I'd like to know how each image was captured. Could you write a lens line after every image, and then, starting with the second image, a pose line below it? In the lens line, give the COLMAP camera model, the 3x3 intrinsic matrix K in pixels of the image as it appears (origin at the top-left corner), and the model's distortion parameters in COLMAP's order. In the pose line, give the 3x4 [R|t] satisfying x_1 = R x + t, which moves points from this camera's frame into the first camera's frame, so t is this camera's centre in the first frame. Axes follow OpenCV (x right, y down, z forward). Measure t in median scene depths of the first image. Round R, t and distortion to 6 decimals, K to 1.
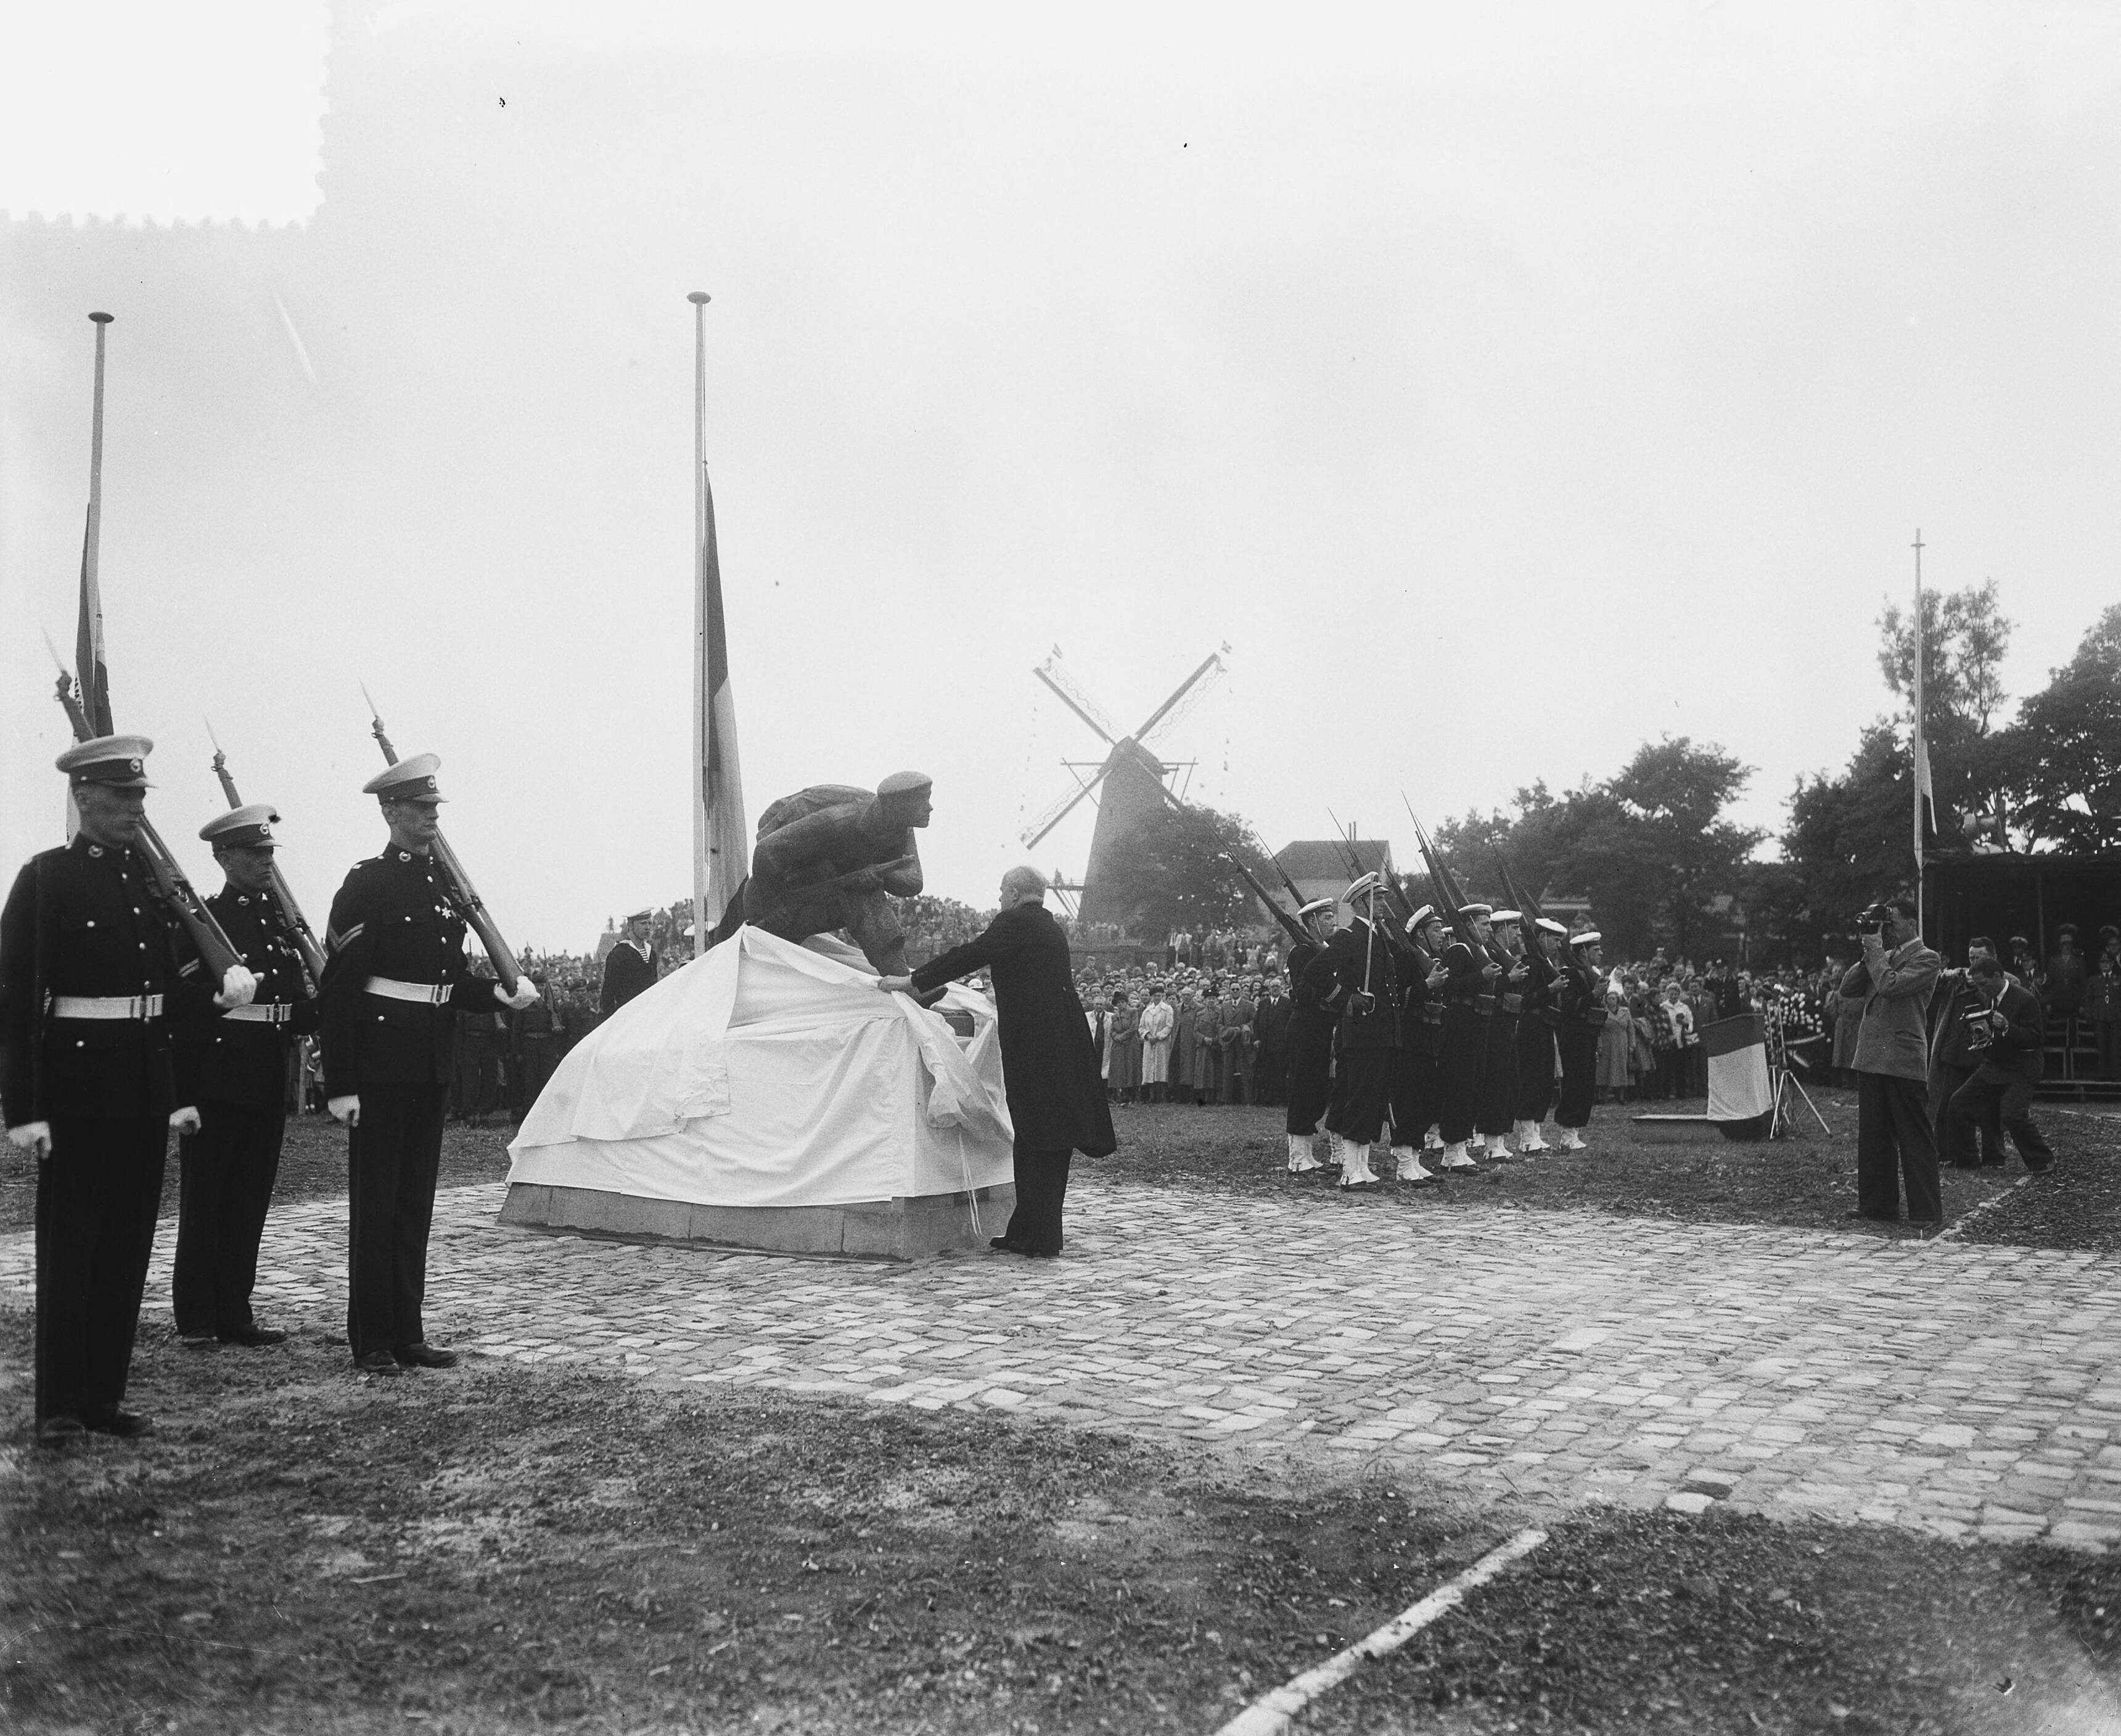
lens RADIAL K [[2439.4, 0, 1067.6], [0, 2439.4, 958.3], [0, 0, 1]] dist [-0.024392, 0.011523]
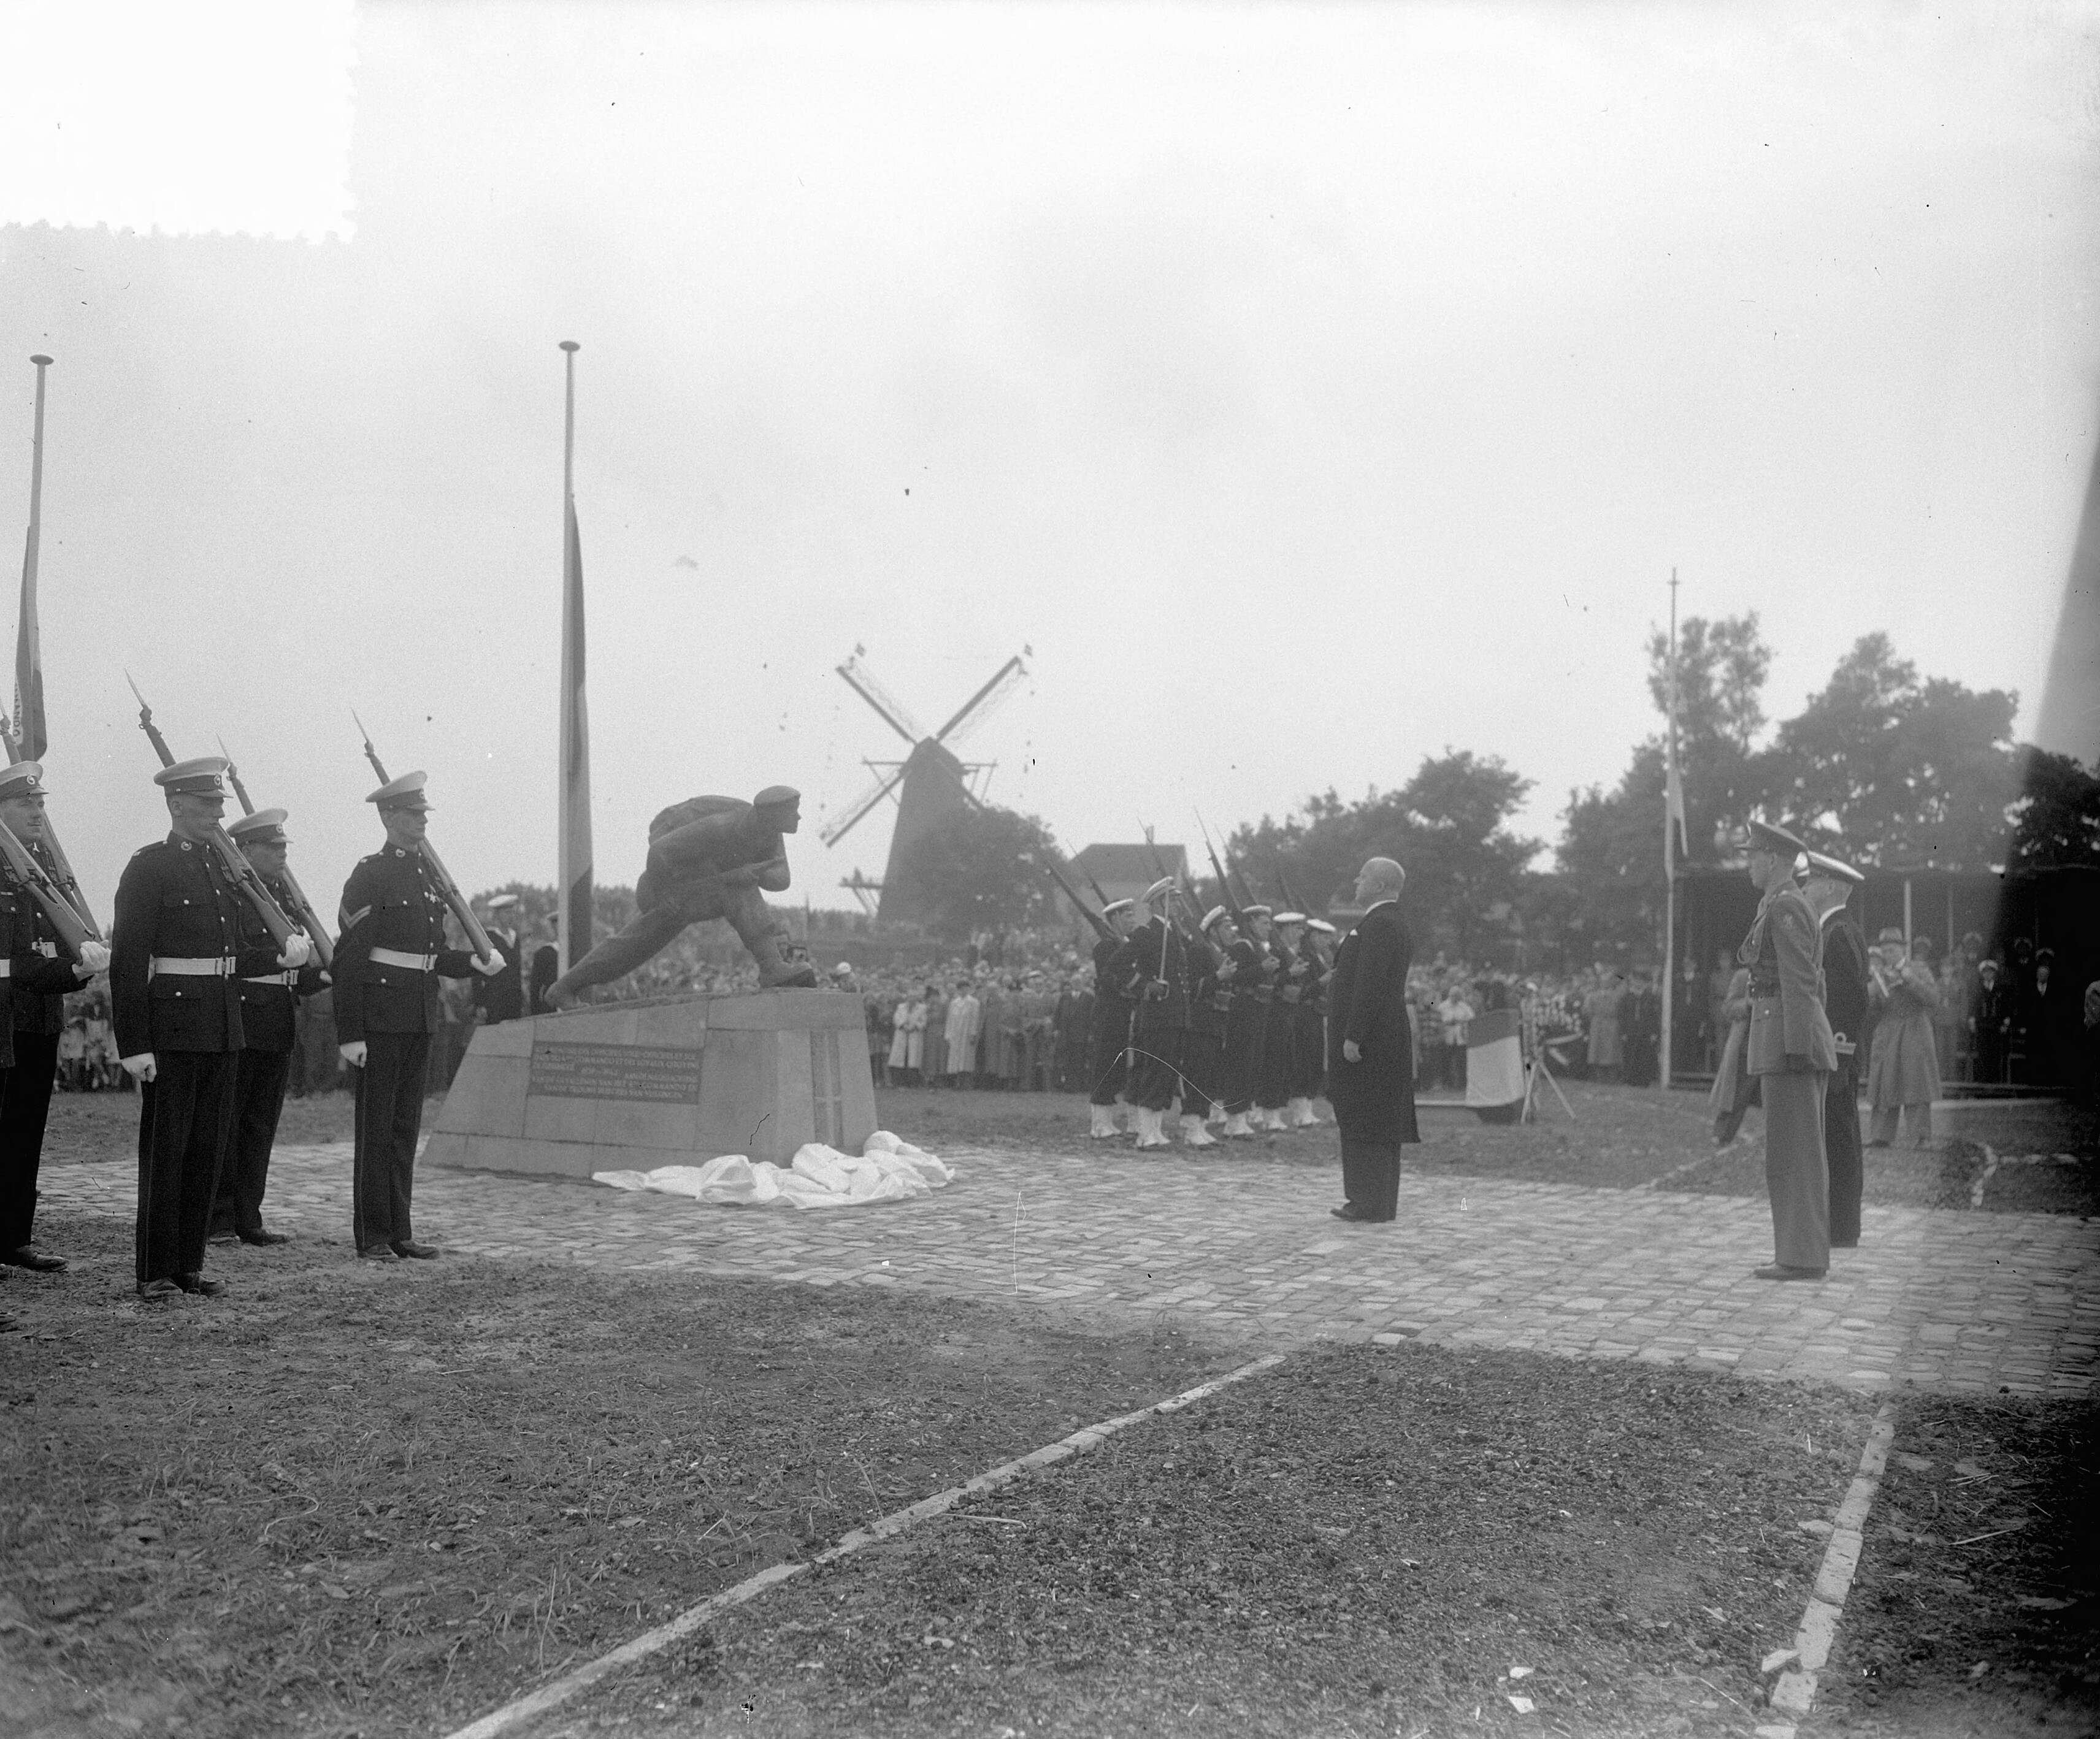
lens RADIAL K [[2461.5, 0, 1044.8], [0, 2461.5, 931.4], [0, 0, 1]] dist [-0.006700, 0.001005]
pose [[0.997128, 0.014909, 0.074255, -0.025604], [-0.014091, 0.999834, -0.011532, 0.006288], [-0.074414, 0.010452, 0.997173, -0.209801]]
